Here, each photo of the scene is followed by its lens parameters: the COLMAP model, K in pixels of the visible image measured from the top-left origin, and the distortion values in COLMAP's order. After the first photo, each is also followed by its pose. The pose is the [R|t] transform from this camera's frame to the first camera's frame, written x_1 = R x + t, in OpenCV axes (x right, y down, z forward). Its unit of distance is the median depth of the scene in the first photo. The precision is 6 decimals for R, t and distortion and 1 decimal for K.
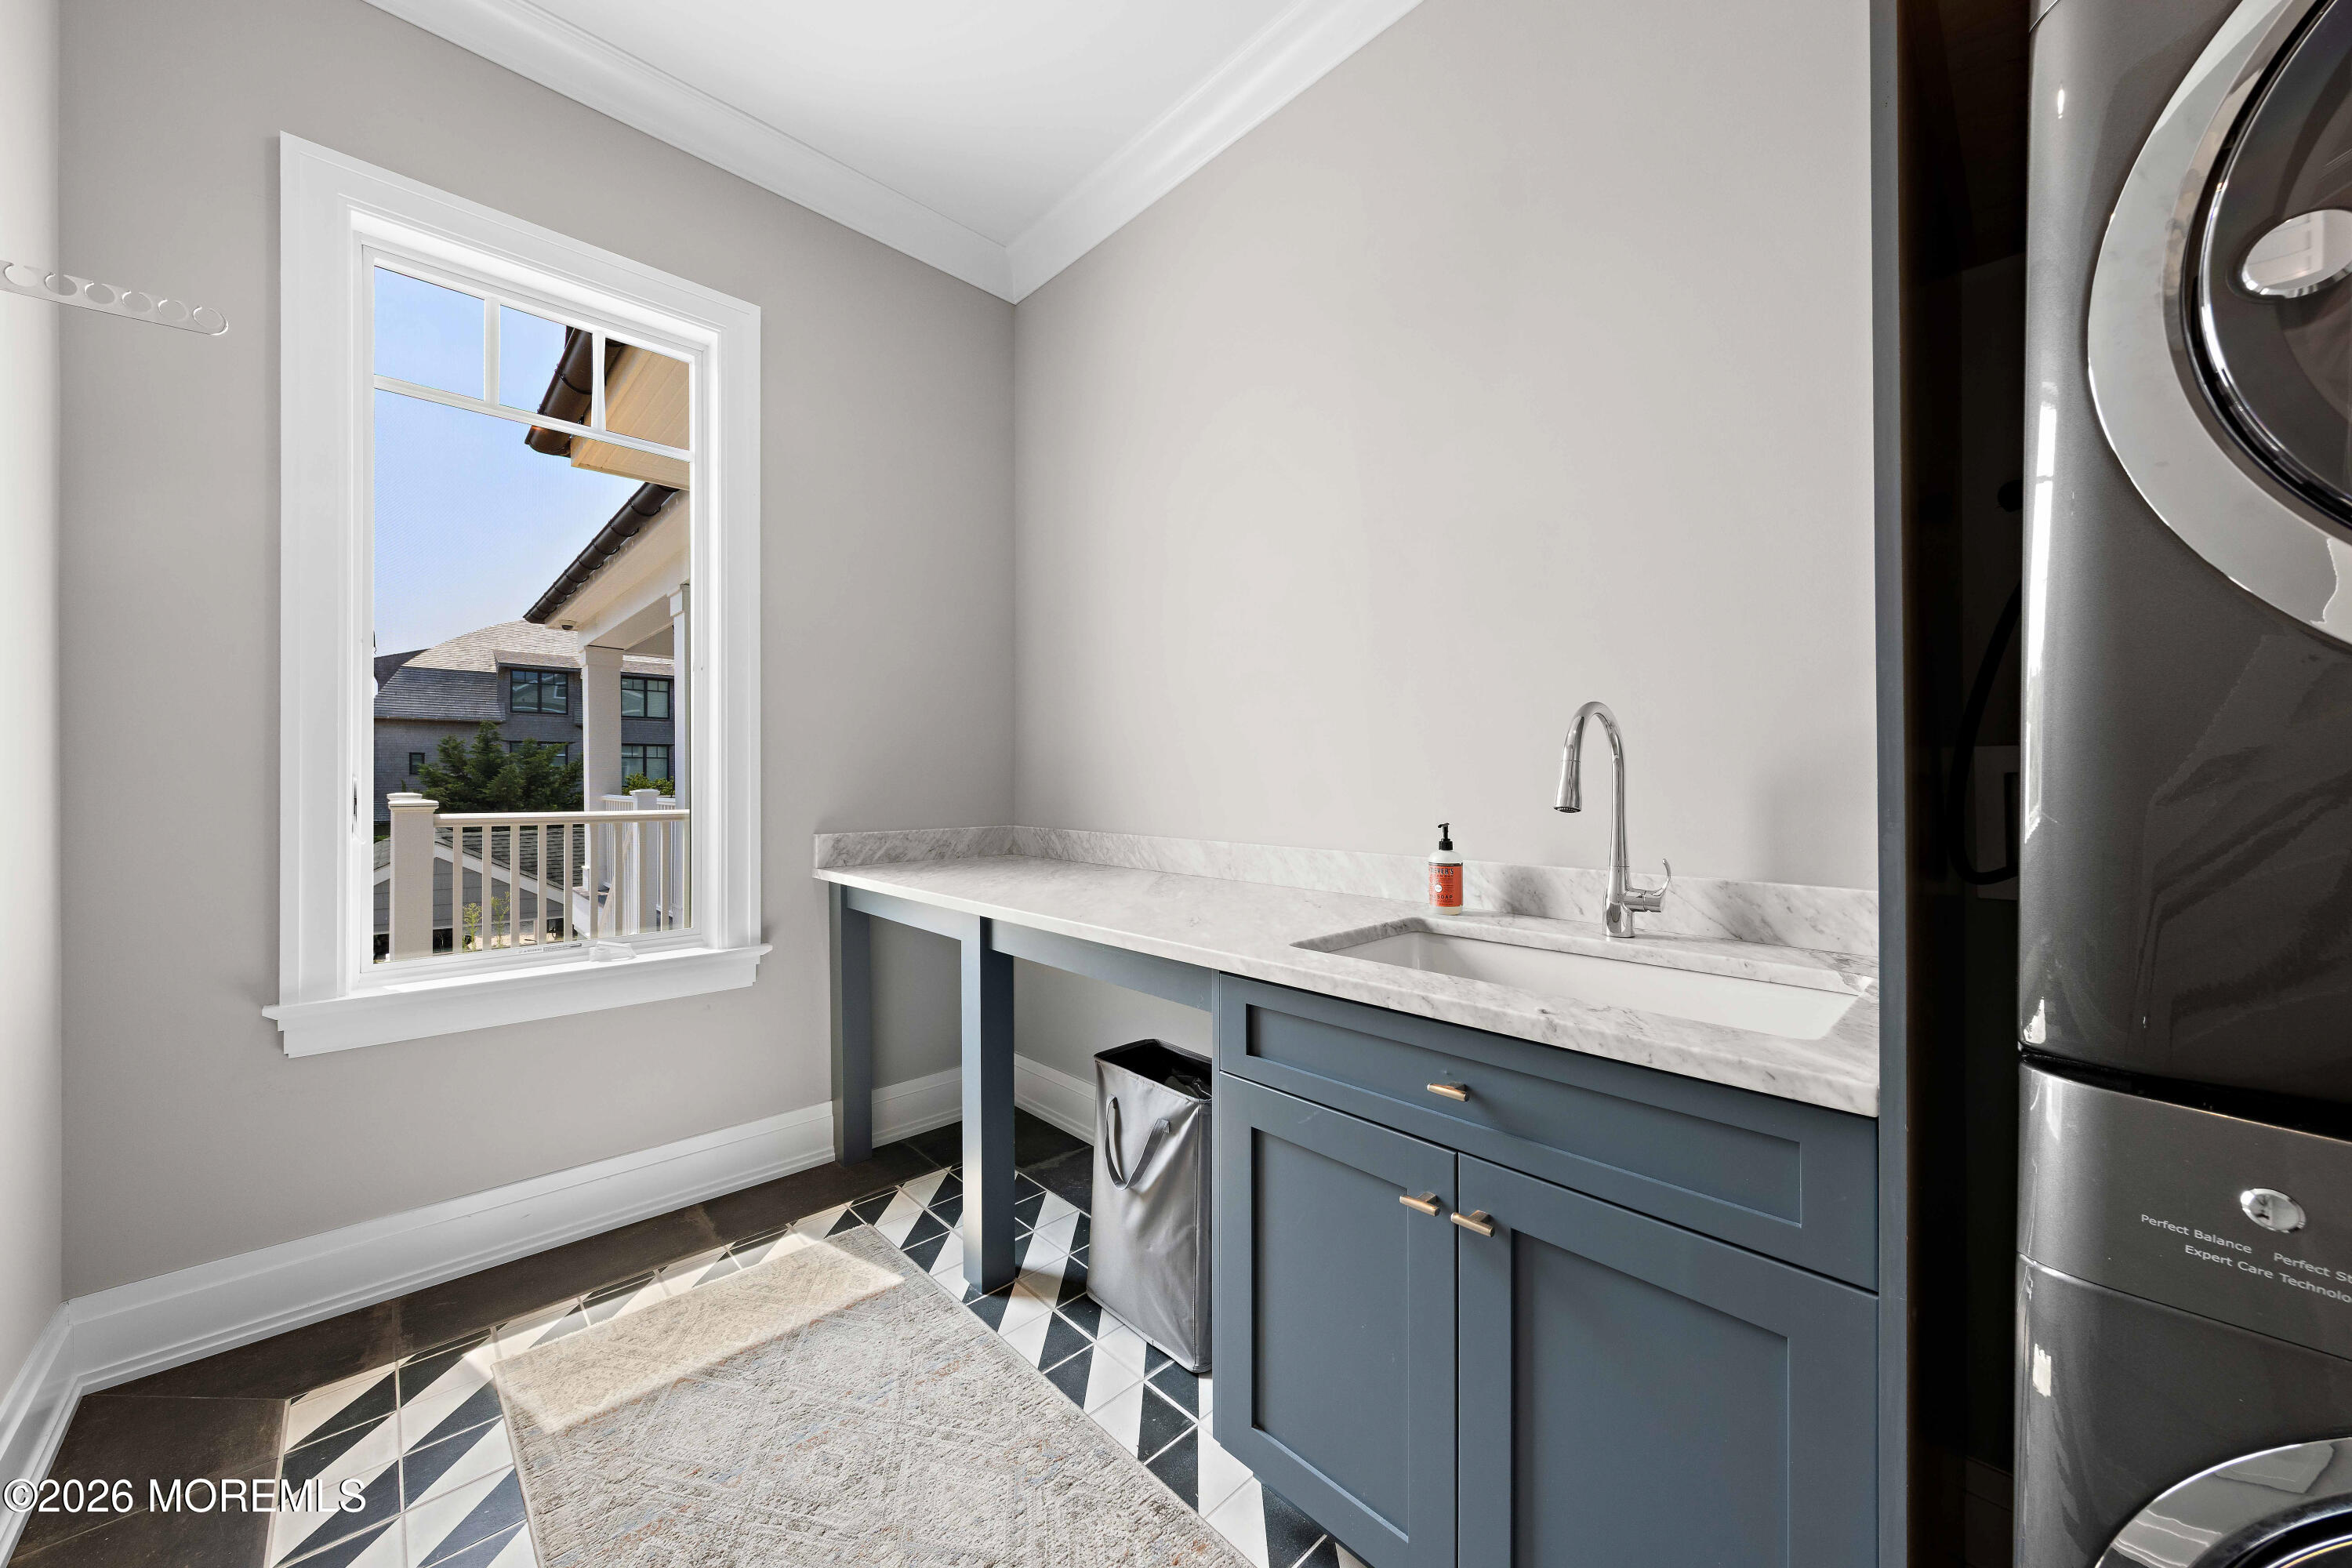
lens RADIAL K [[828.3, 0, 1176.0], [0, 828.3, 784.0], [0, 0, 1]] dist [-0.000153, -0.000003]
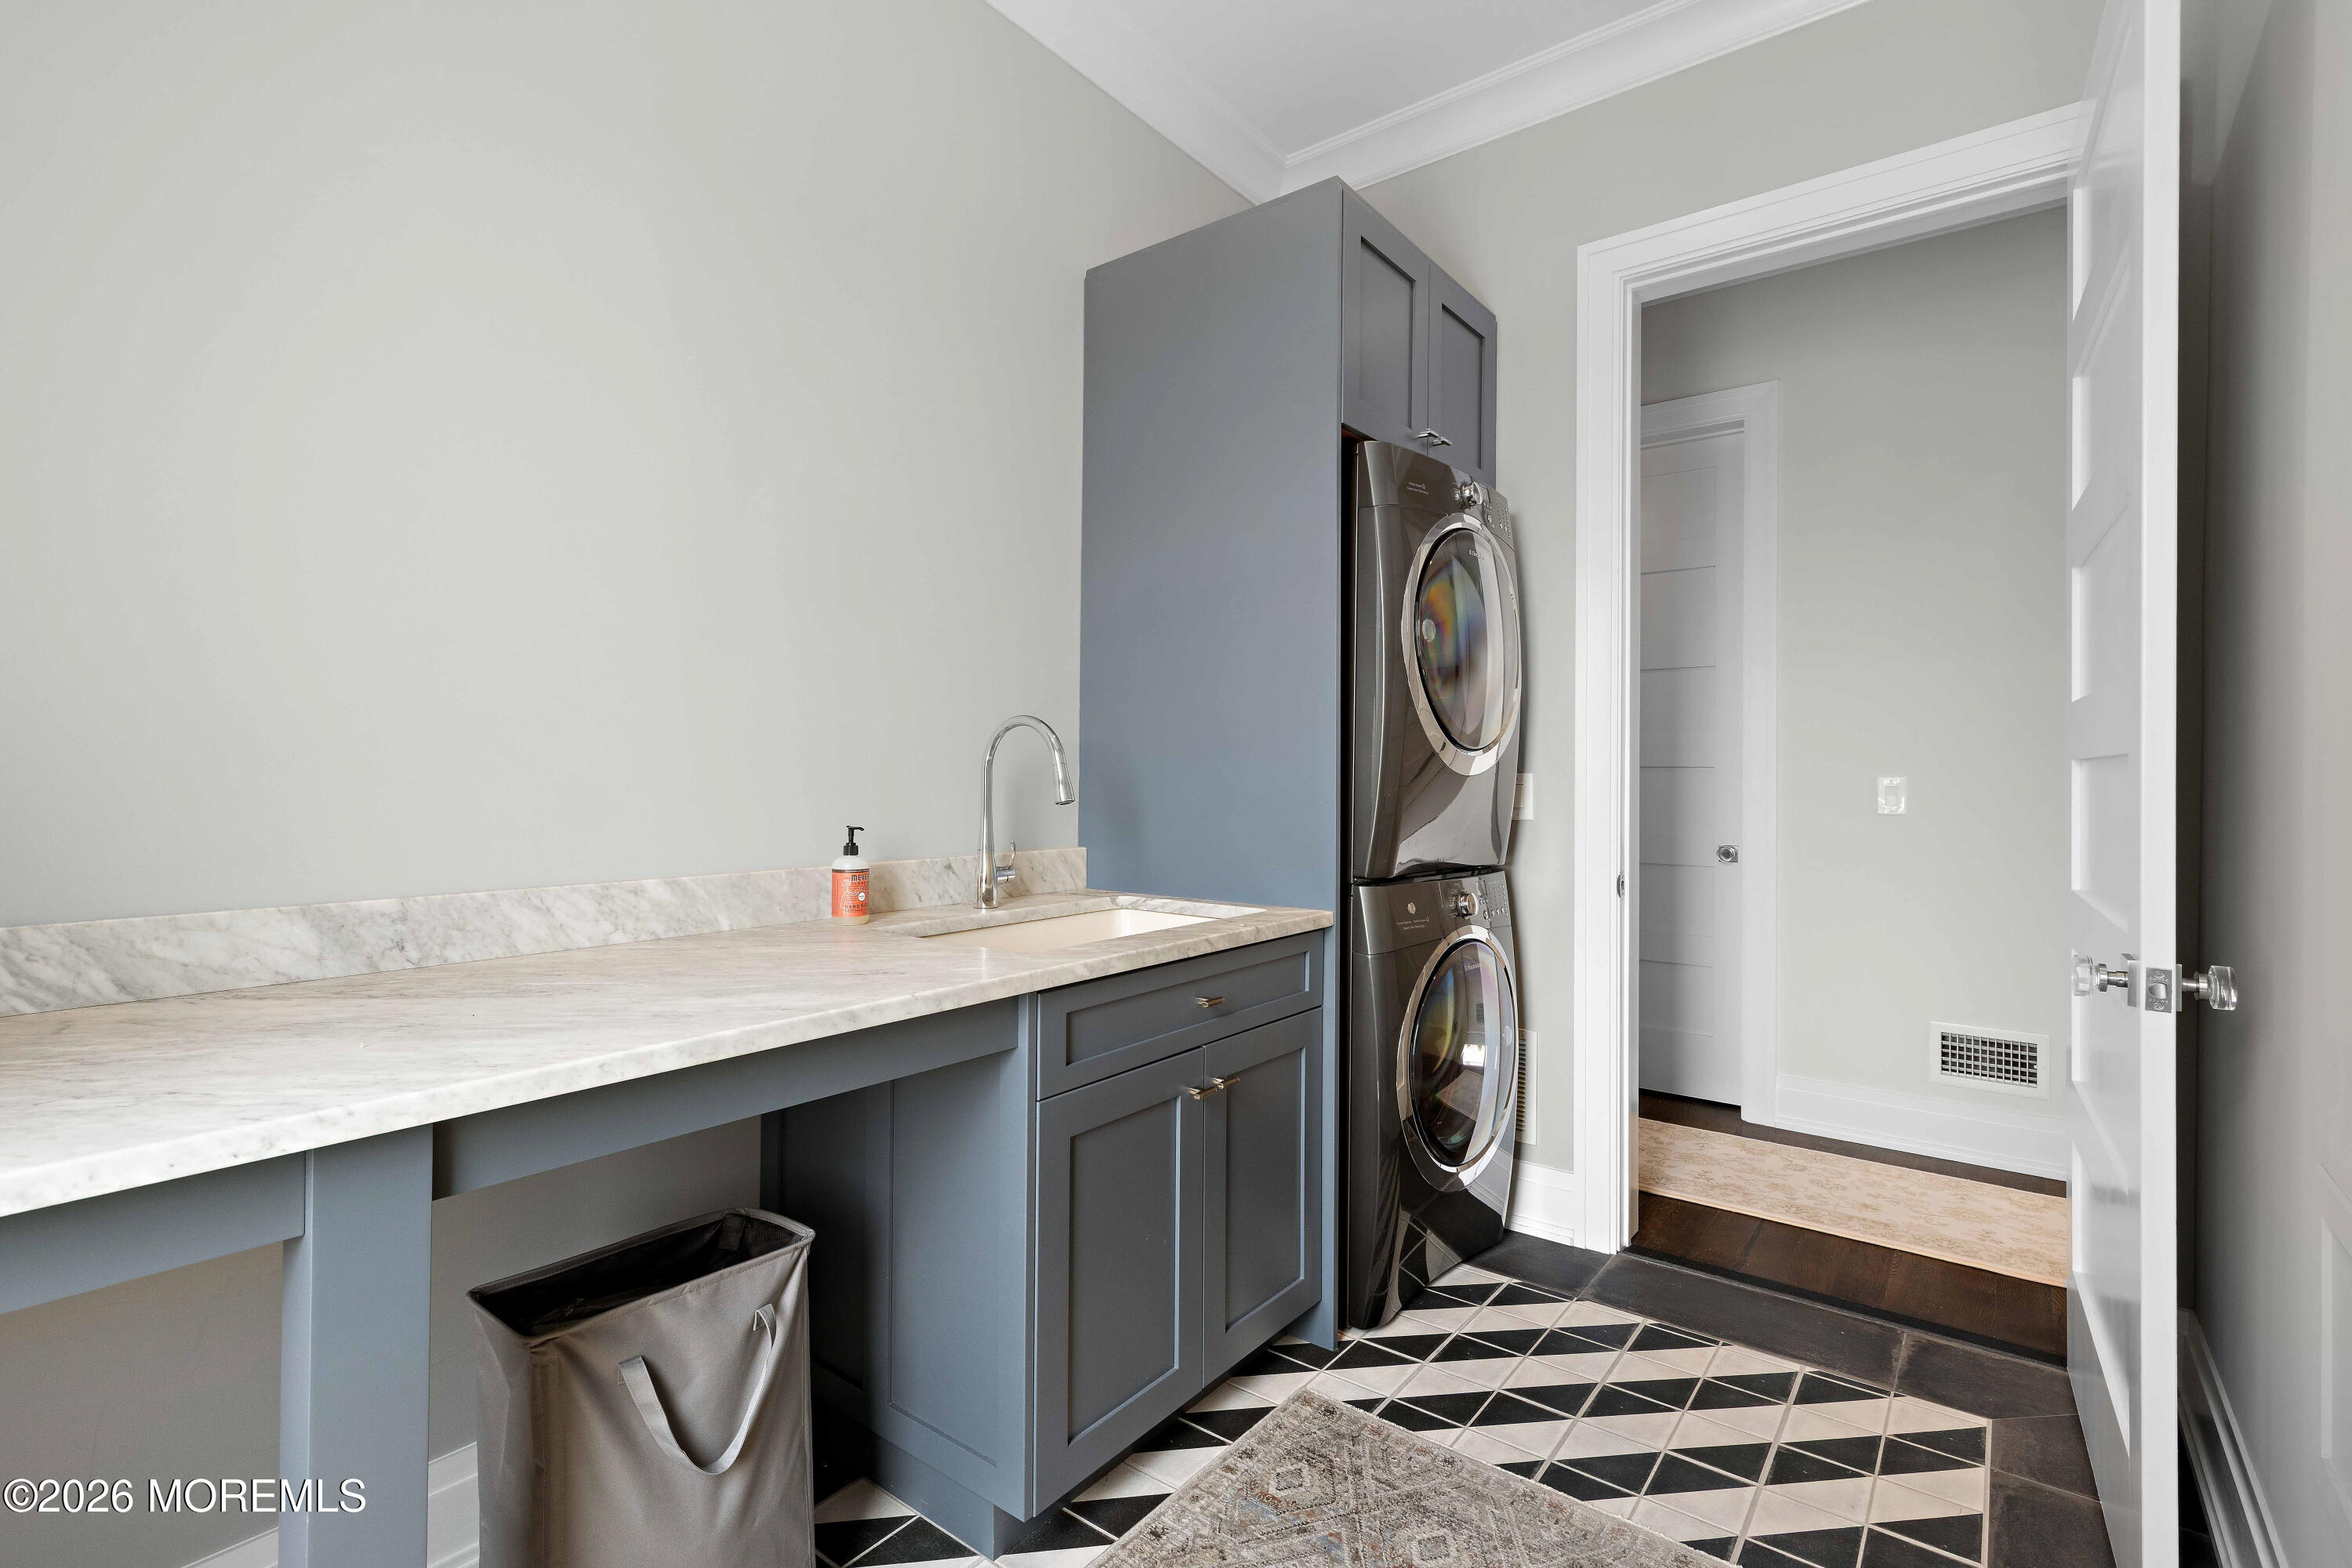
lens RADIAL K [[1093.3, 0, 1176.0], [0, 1093.3, 784.0], [0, 0, 1]] dist [0.001949, 0.000185]
pose [[-0.145516, -0.008938, 0.989316, -0.919511], [0.001479, 0.999956, 0.009252, -0.009285], [-0.989355, 0.002809, -0.145496, 0.820901]]
